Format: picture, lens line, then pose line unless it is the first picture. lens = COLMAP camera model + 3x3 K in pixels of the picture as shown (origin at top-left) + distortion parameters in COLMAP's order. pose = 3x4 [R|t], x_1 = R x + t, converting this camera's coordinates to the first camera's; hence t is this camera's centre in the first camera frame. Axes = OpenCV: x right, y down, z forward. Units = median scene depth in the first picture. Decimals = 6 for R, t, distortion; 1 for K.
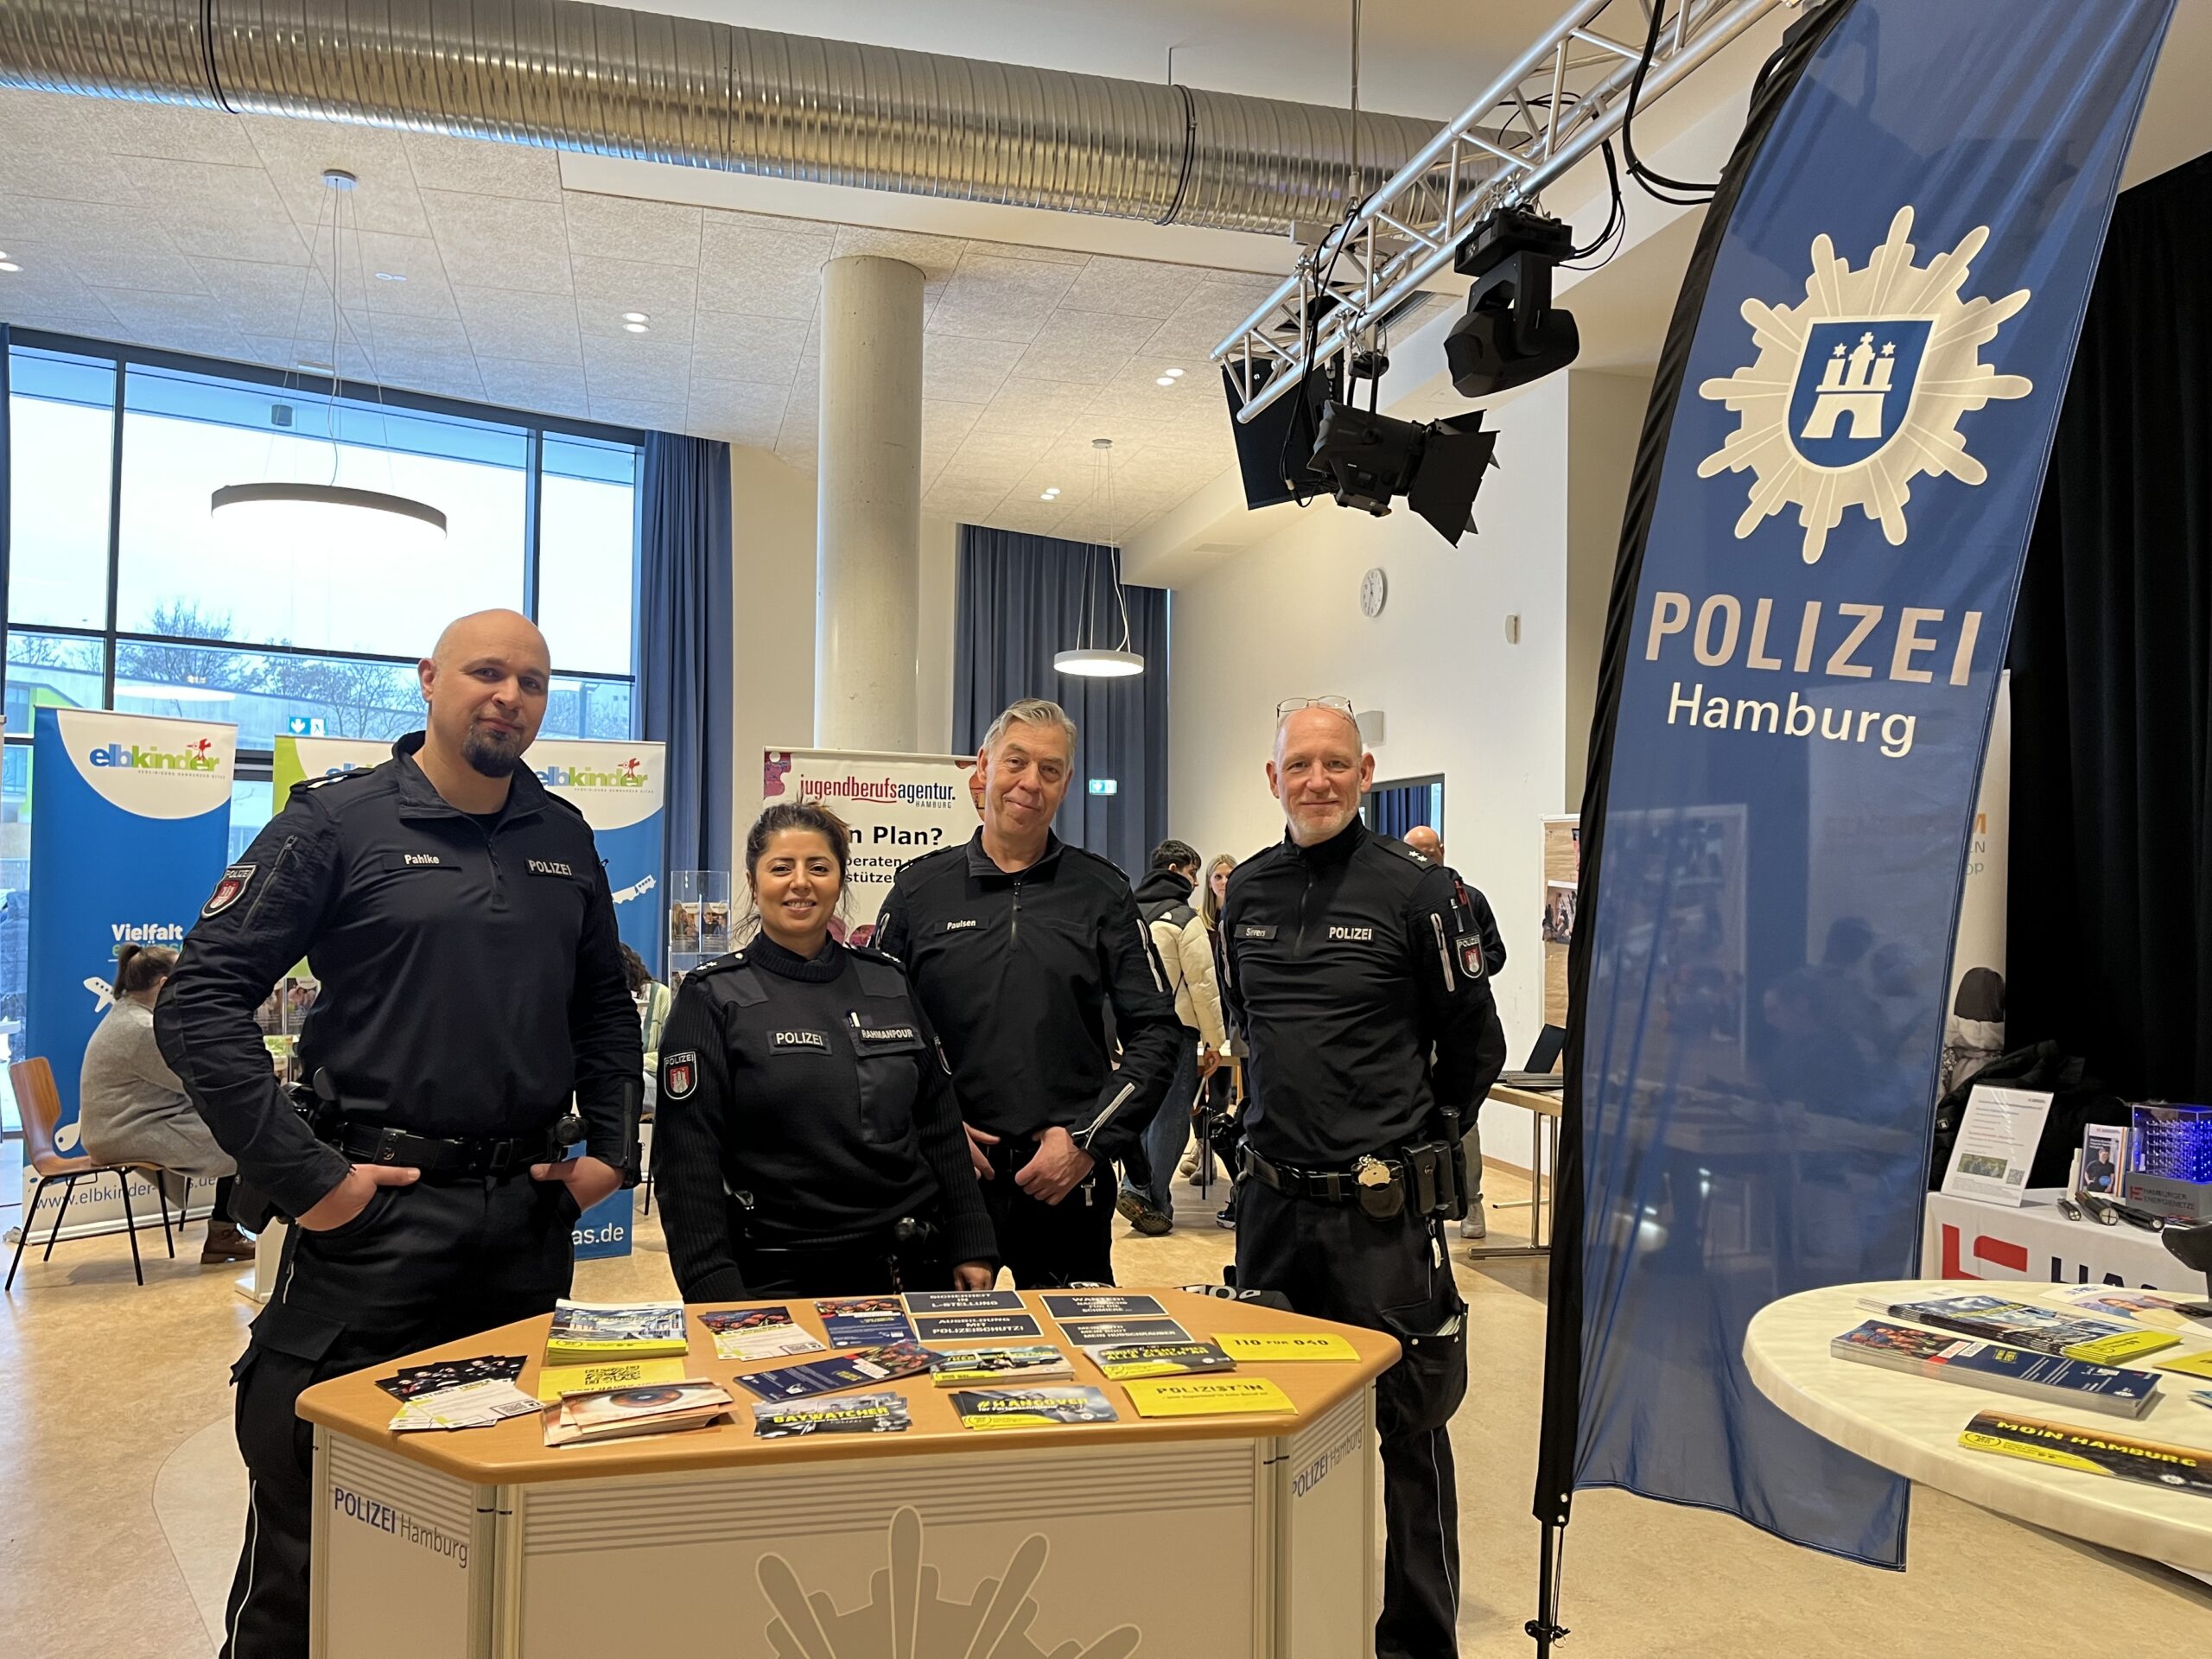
lens RADIAL K [[1762.7, 0, 1105.6], [0, 1762.7, 869.1], [0, 0, 1]] dist [0.118698, 0.000963]
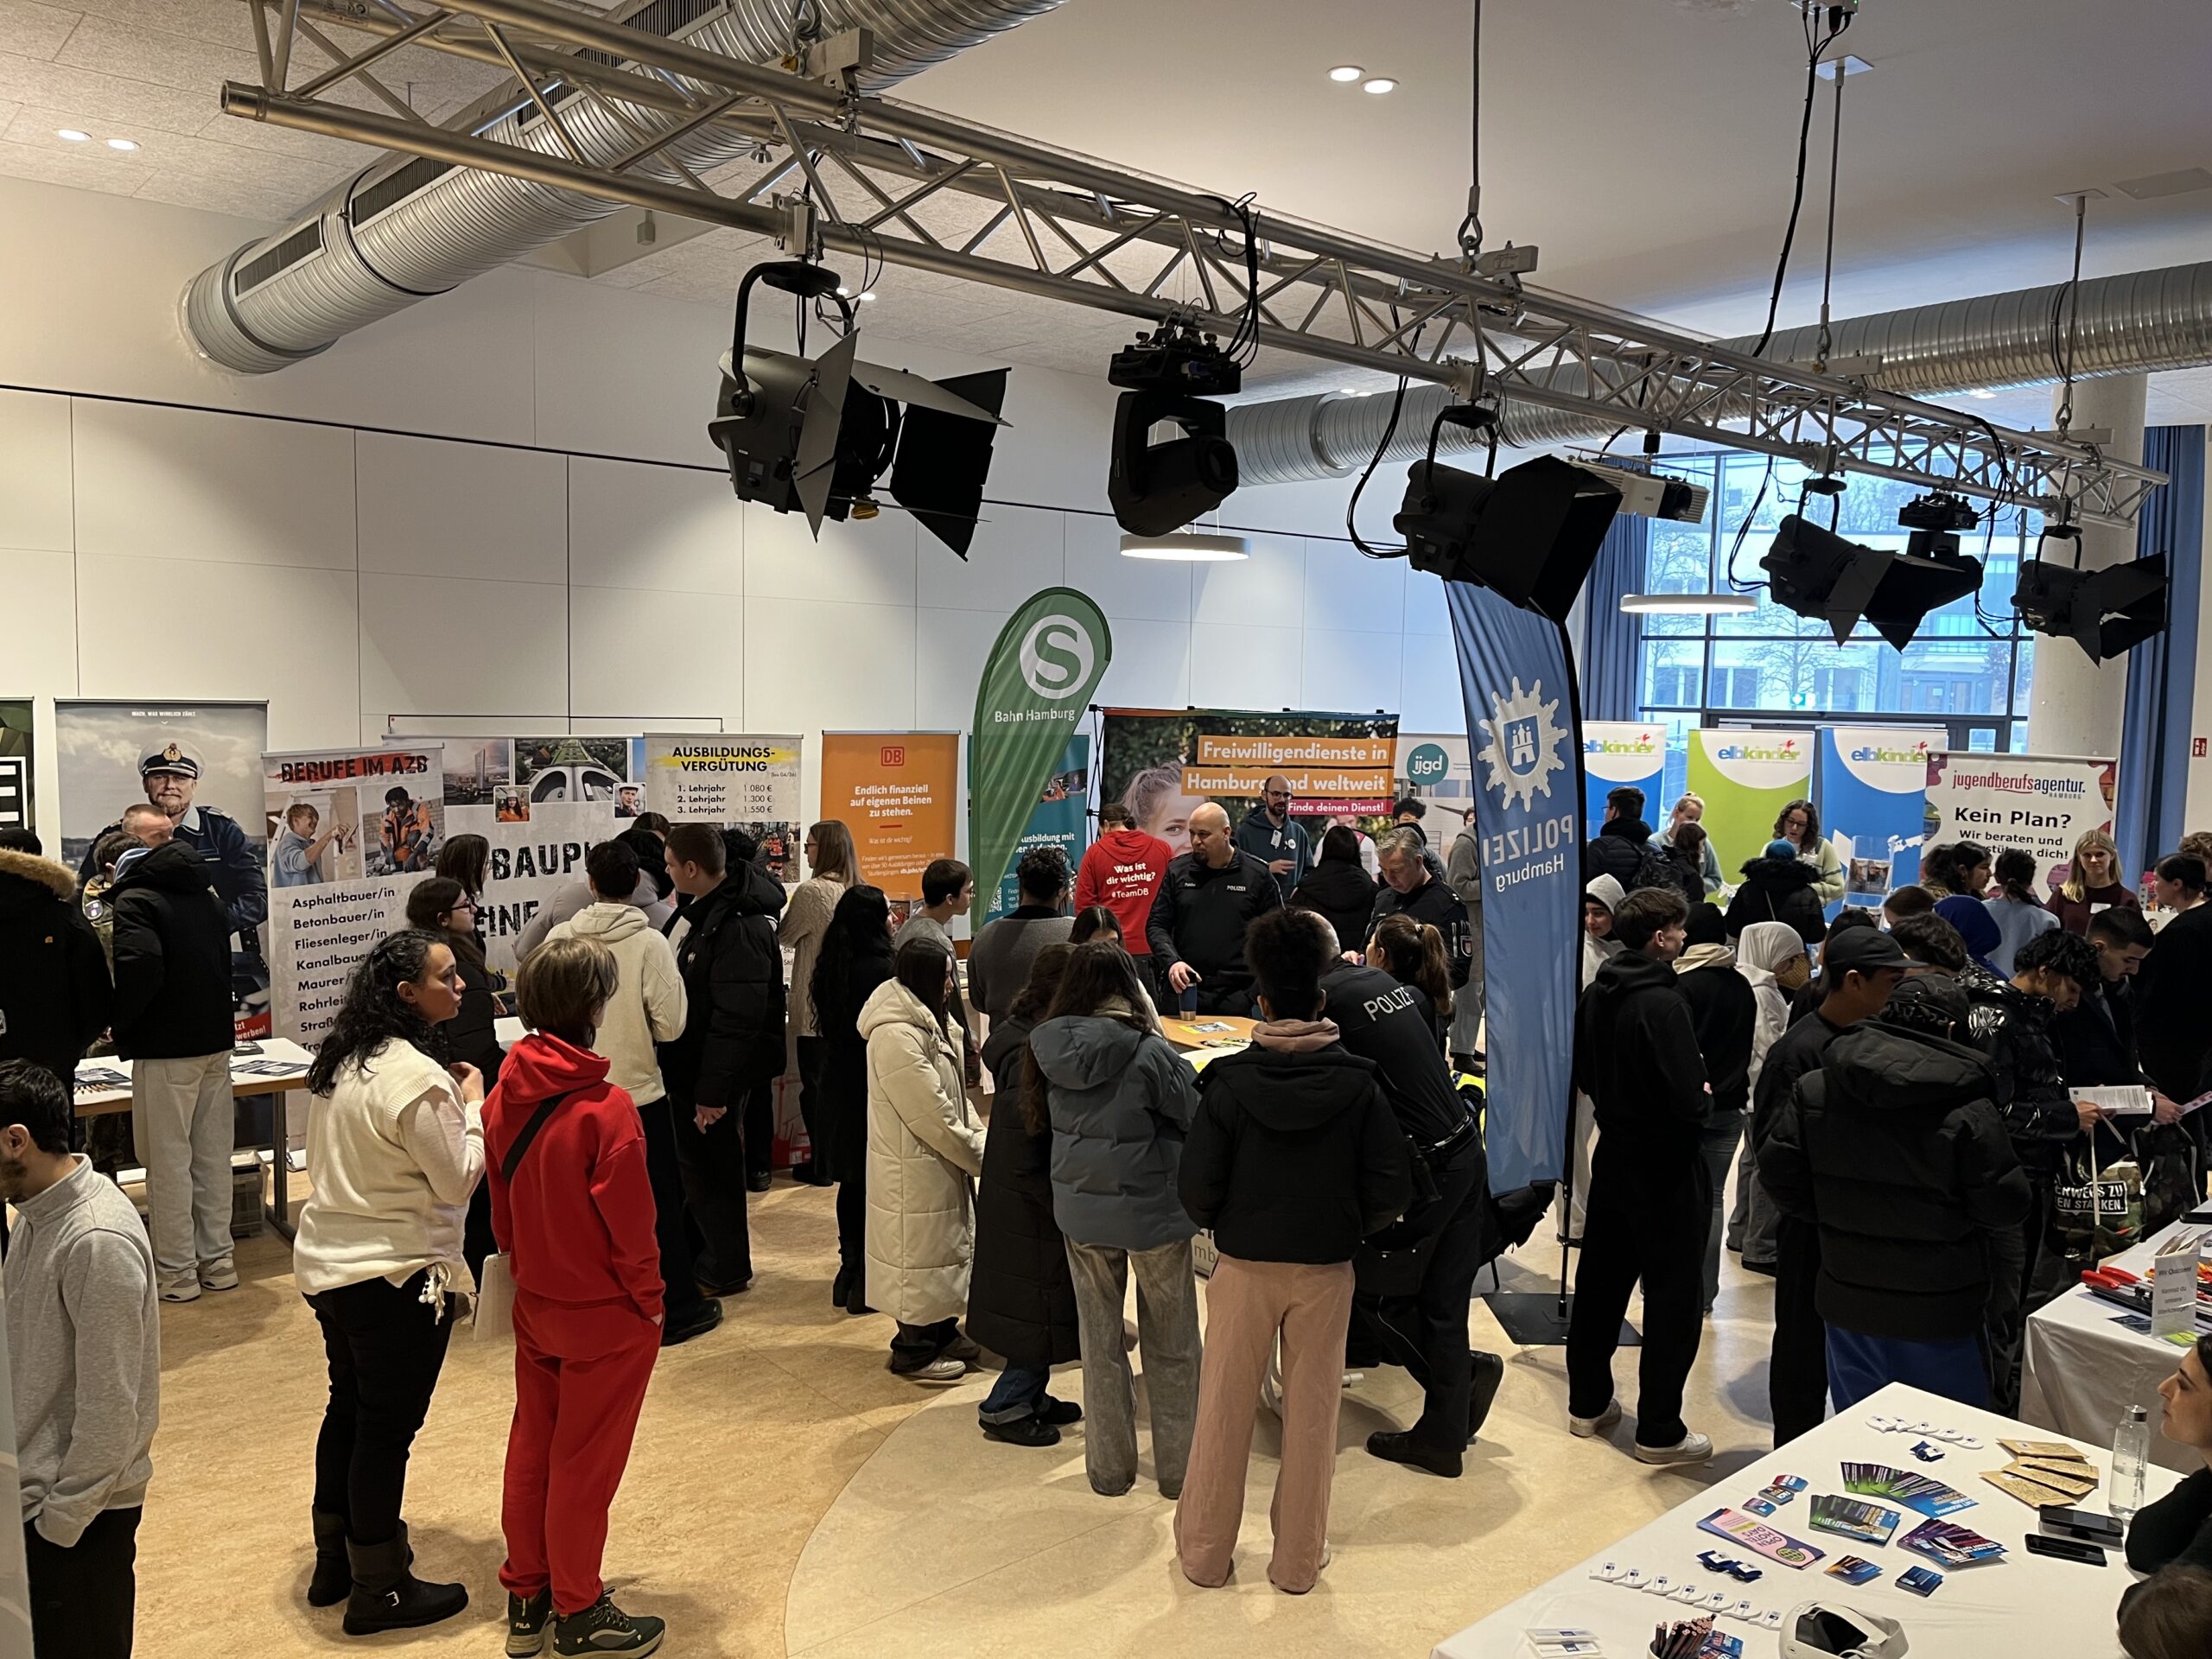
lens RADIAL K [[1630.5, 0, 1030.7], [0, 1630.5, 828.6], [0, 0, 1]] dist [0.064918, -0.090607]
pose [[0.432588, 0.069911, -0.898877, 0.648855], [-0.009000, 0.997274, 0.073233, -0.093877], [0.901547, -0.023589, 0.432038, -0.173972]]
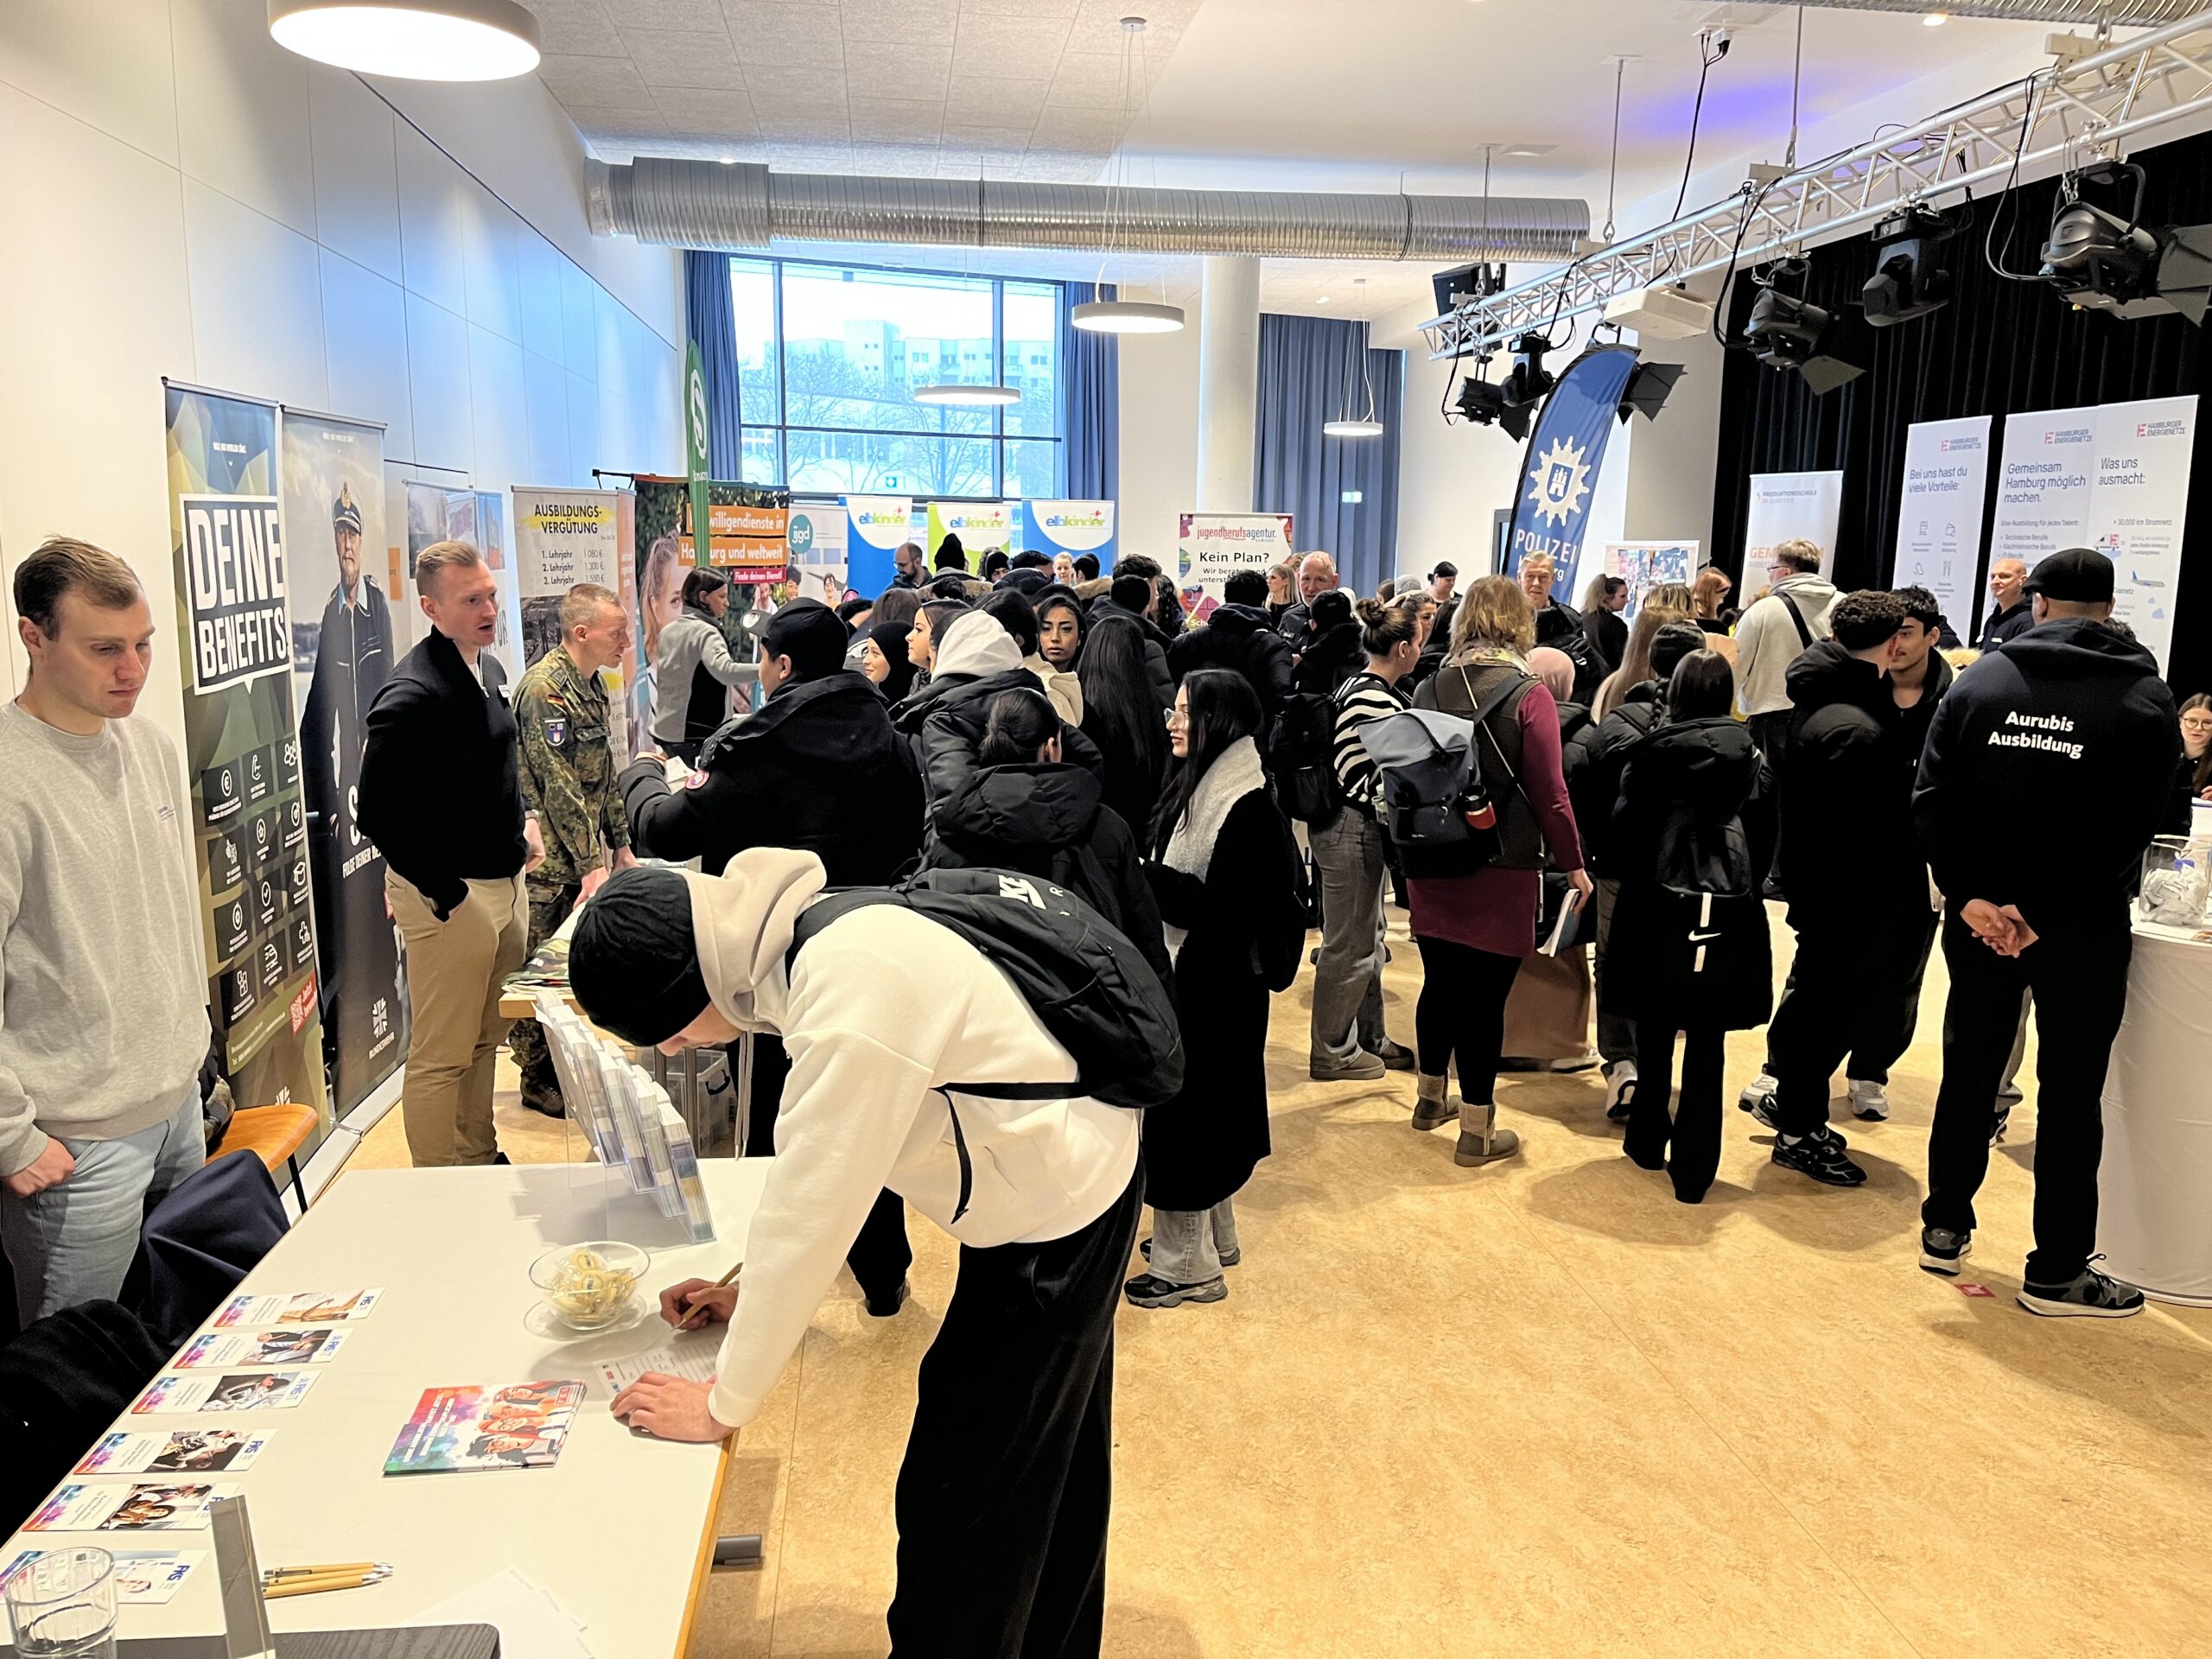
lens RADIAL K [[1642.5, 0, 1095.8], [0, 1642.5, 898.0], [0, 0, 1]] dist [0.061827, 0.001011]
pose [[0.989276, 0.029895, -0.142963, -0.012672], [0.002397, 0.975373, 0.220548, -0.053762], [0.146035, -0.218526, 0.964842, -0.835374]]
